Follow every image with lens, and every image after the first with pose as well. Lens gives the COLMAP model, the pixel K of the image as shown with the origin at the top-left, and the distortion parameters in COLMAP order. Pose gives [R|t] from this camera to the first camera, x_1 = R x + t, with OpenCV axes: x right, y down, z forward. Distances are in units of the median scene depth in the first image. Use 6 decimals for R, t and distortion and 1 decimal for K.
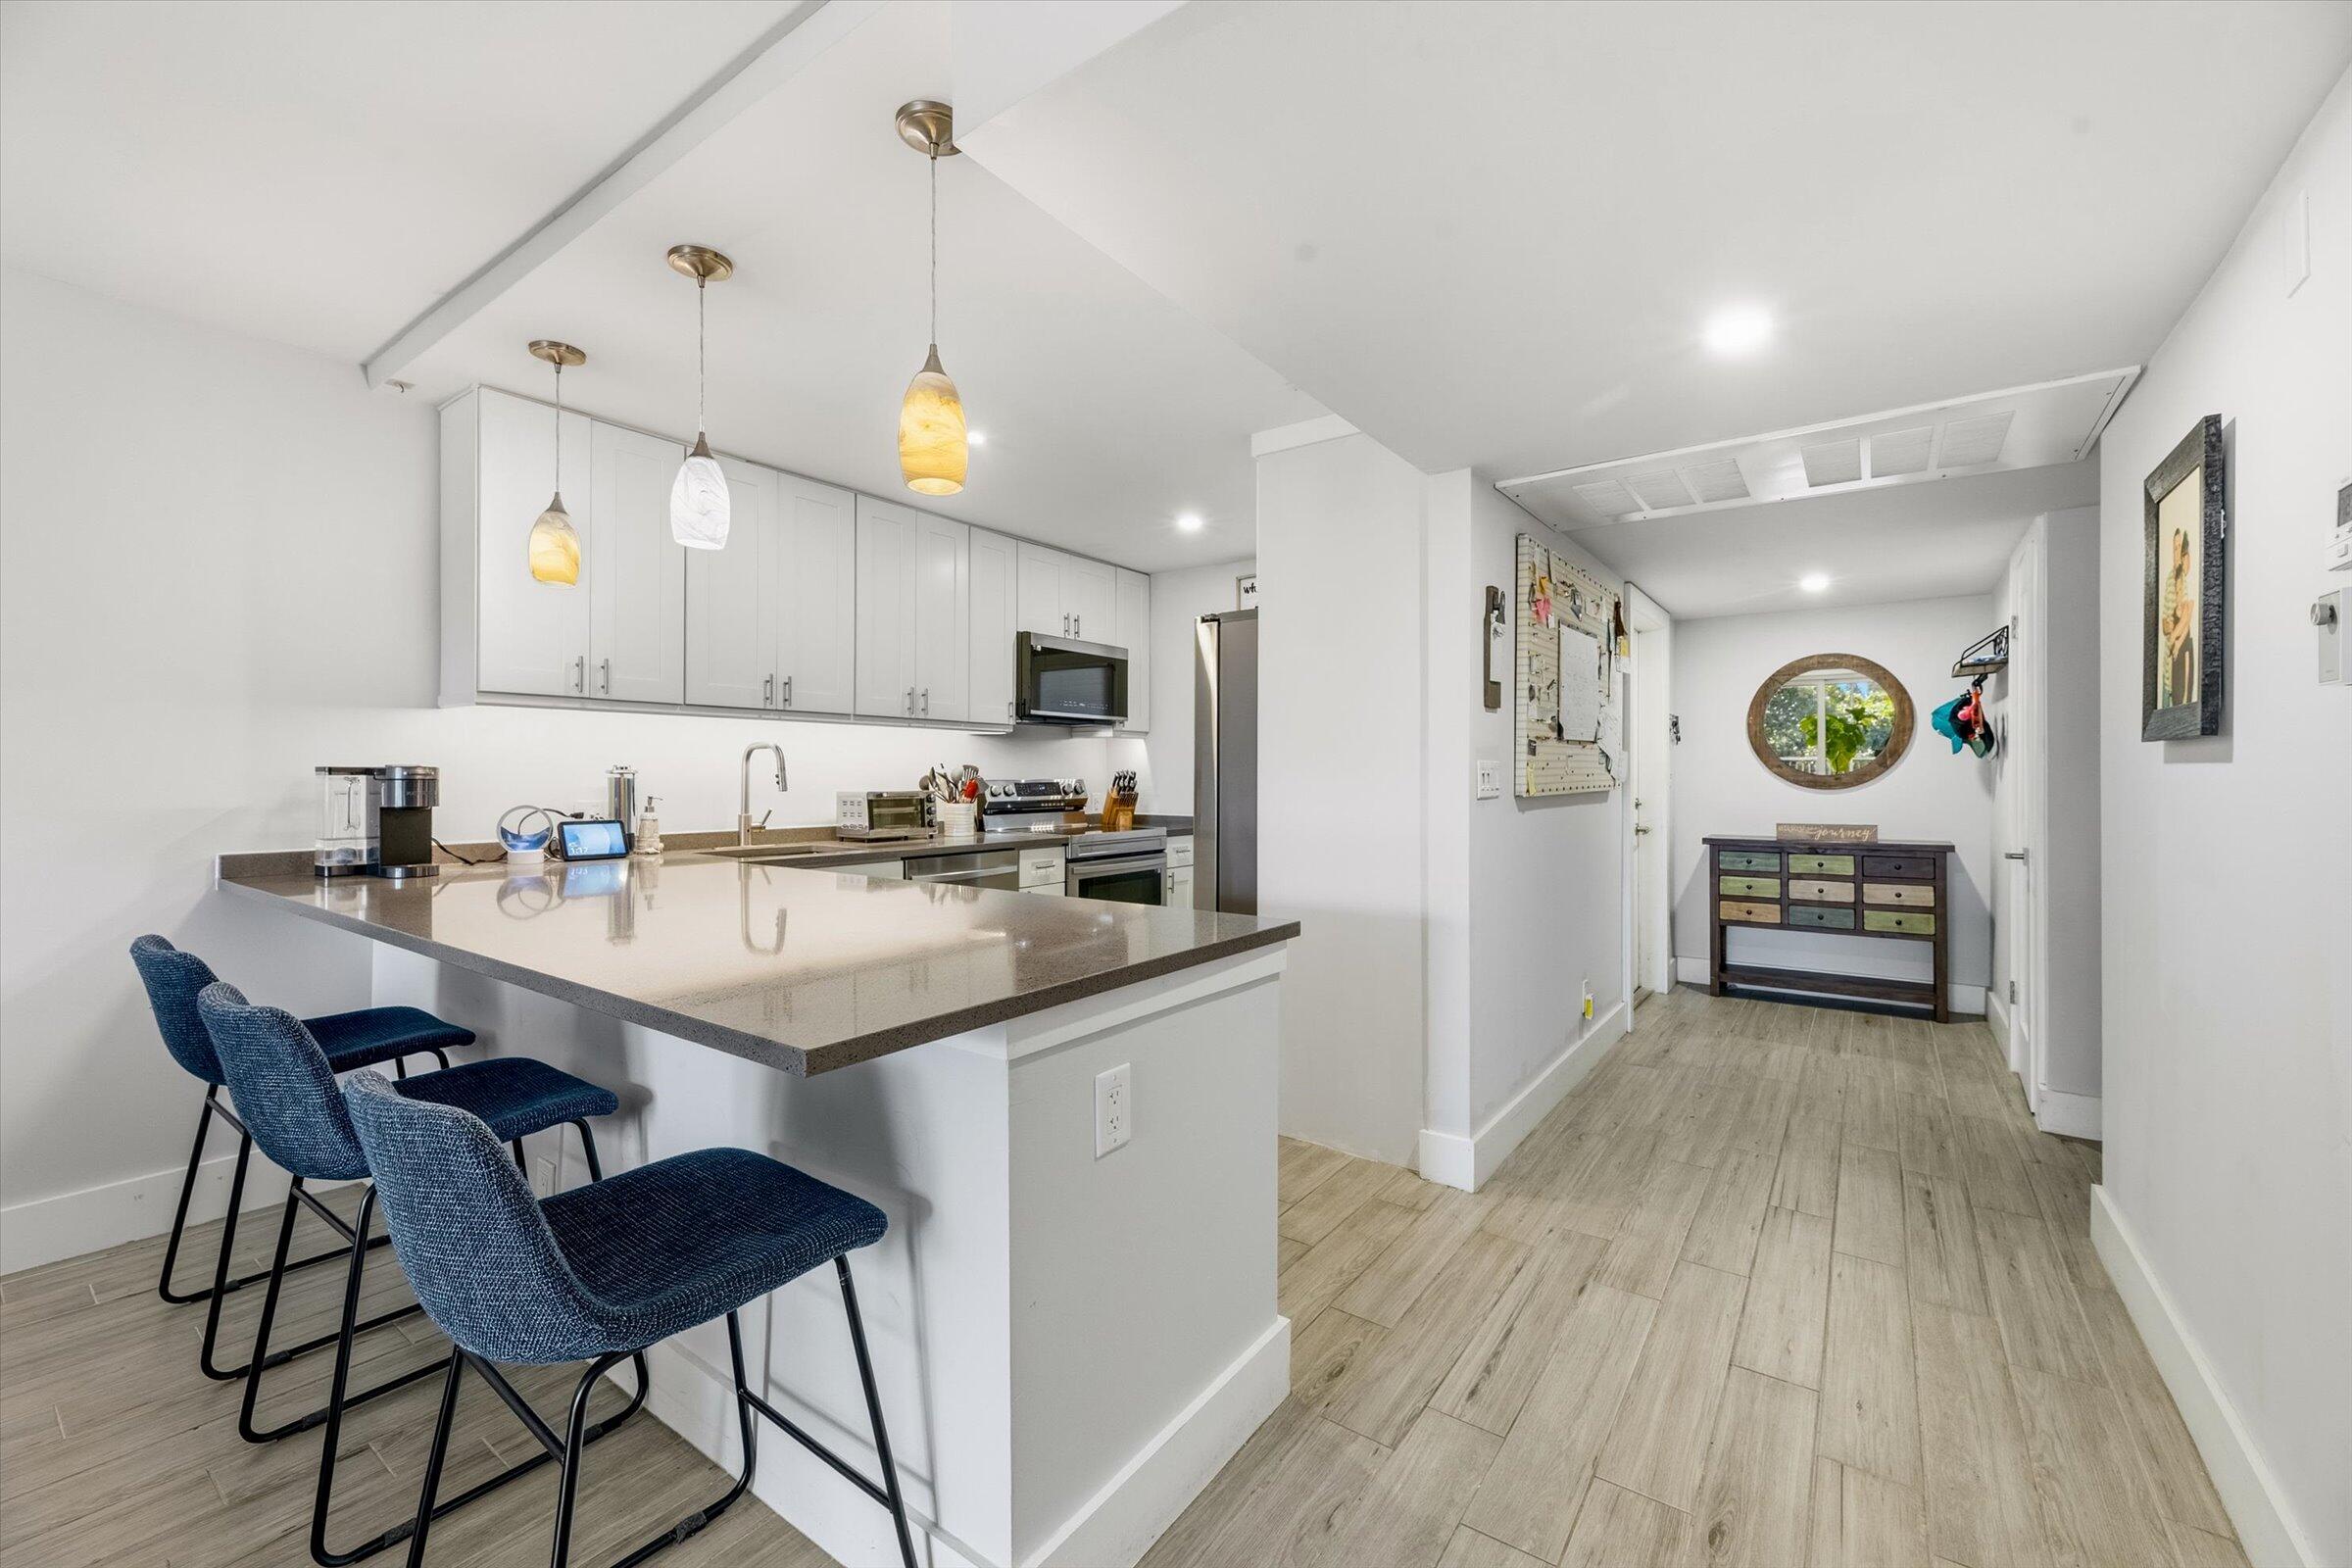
lens RADIAL K [[949.5, 0, 1183.5], [0, 949.5, 778.6], [0, 0, 1]] dist [0.007737, -0.000457]
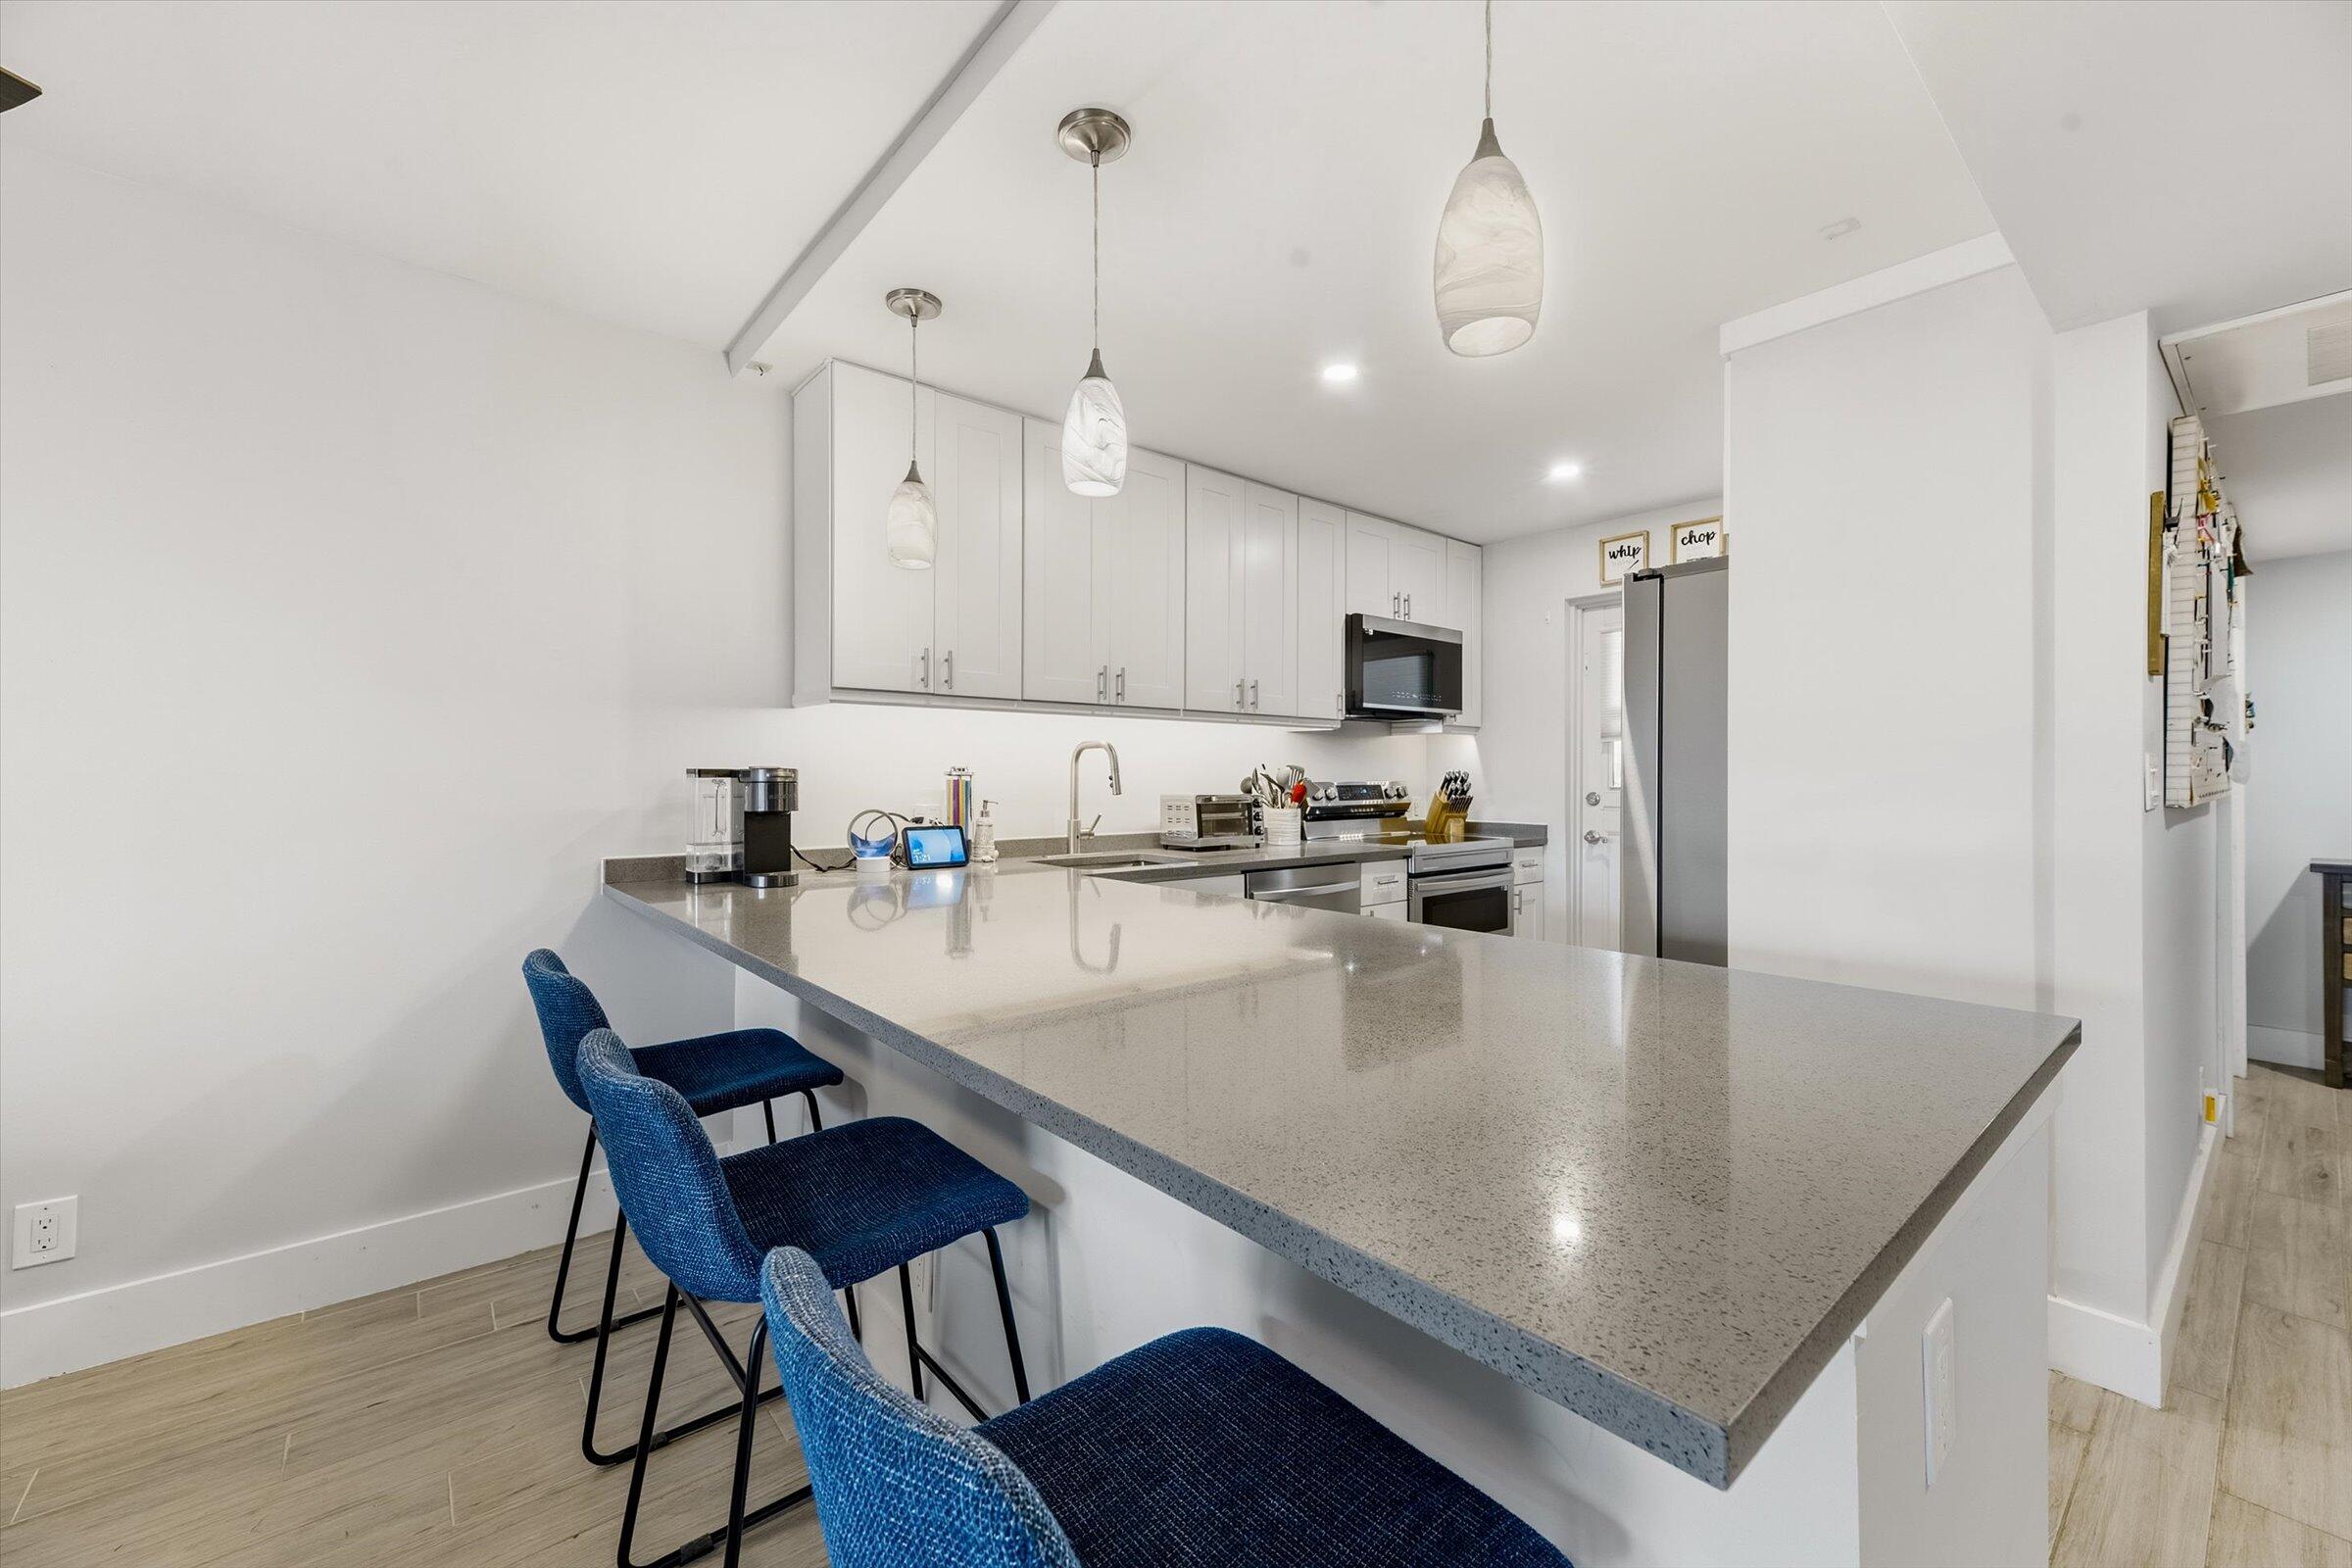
lens RADIAL K [[934.9, 0, 1180.8], [0, 934.9, 783.0], [0, 0, 1]] dist [0.015086, -0.000159]
pose [[0.970523, 0.000118, -0.241010, -0.137758], [0.000516, 0.999997, 0.002566, -0.000242], [0.241009, -0.002615, 0.970519, 0.140782]]
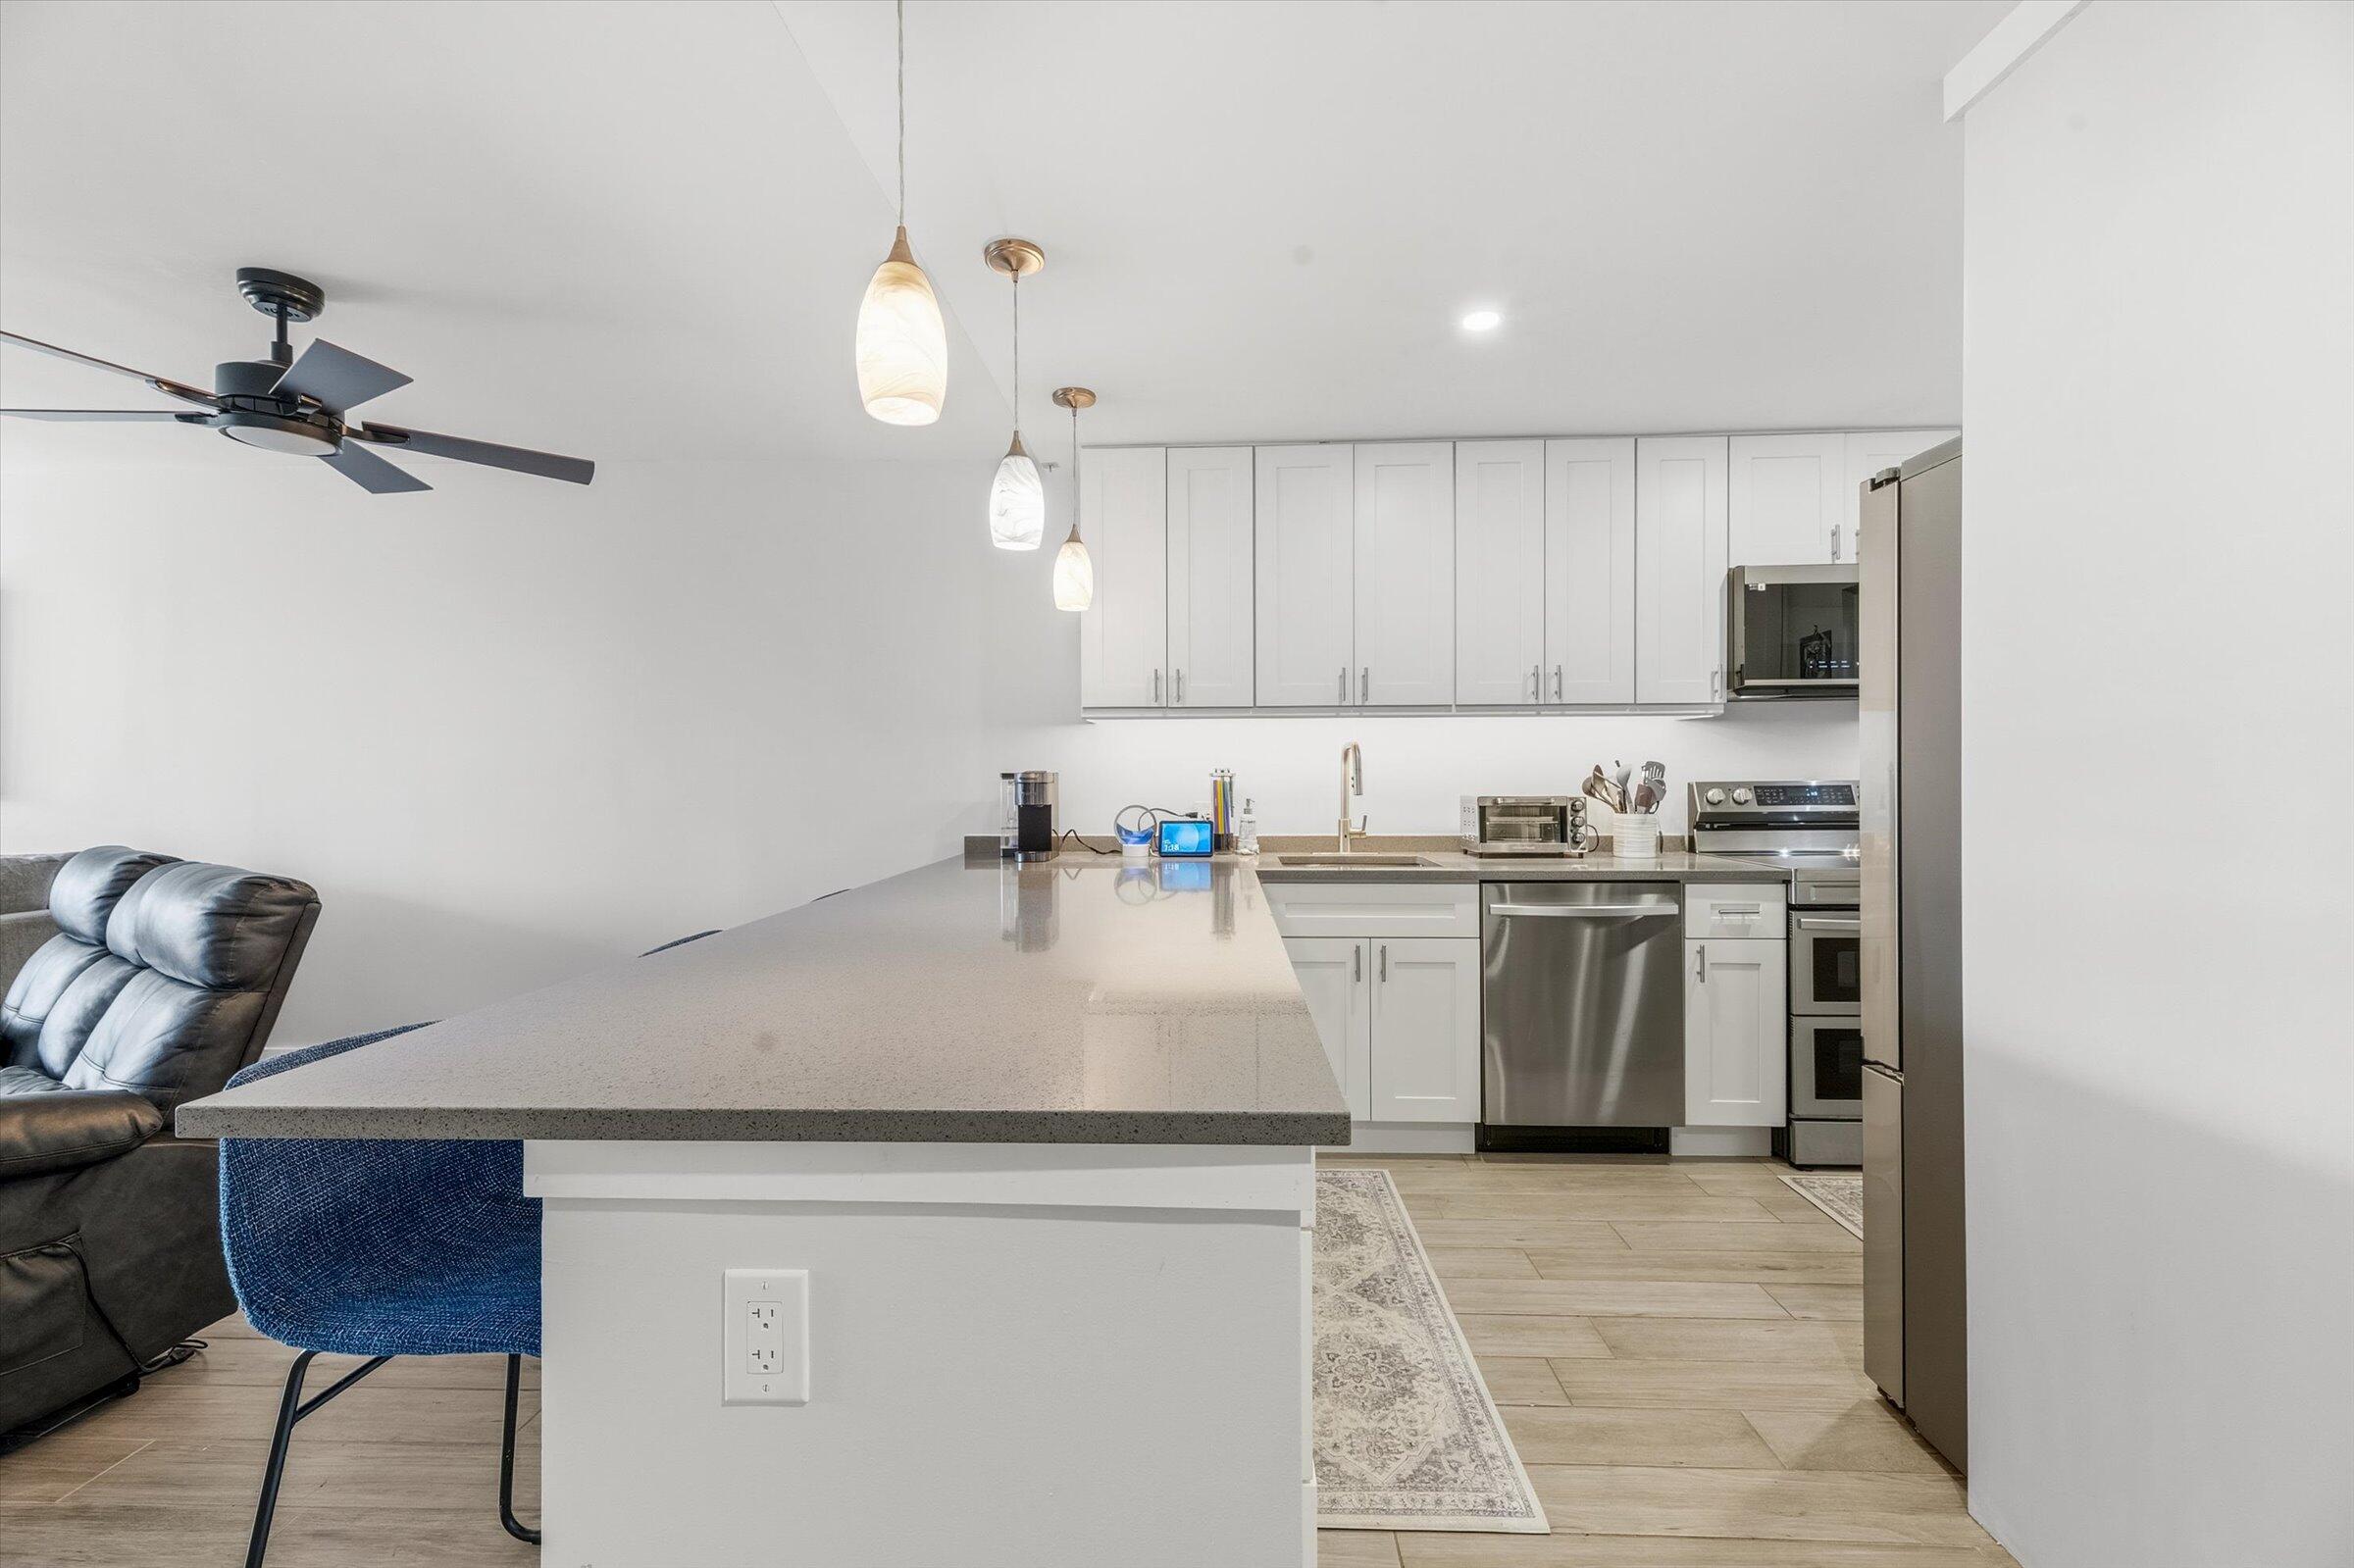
lens RADIAL K [[944.0, 0, 1177.0], [0, 944.0, 784.0], [0, 0, 1]] dist [0.017488, -0.000015]
pose [[0.547764, 0.005519, -0.836614, 0.223423], [0.003170, 0.999957, 0.008672, -0.005503], [0.836627, -0.007402, 0.547724, 0.338041]]
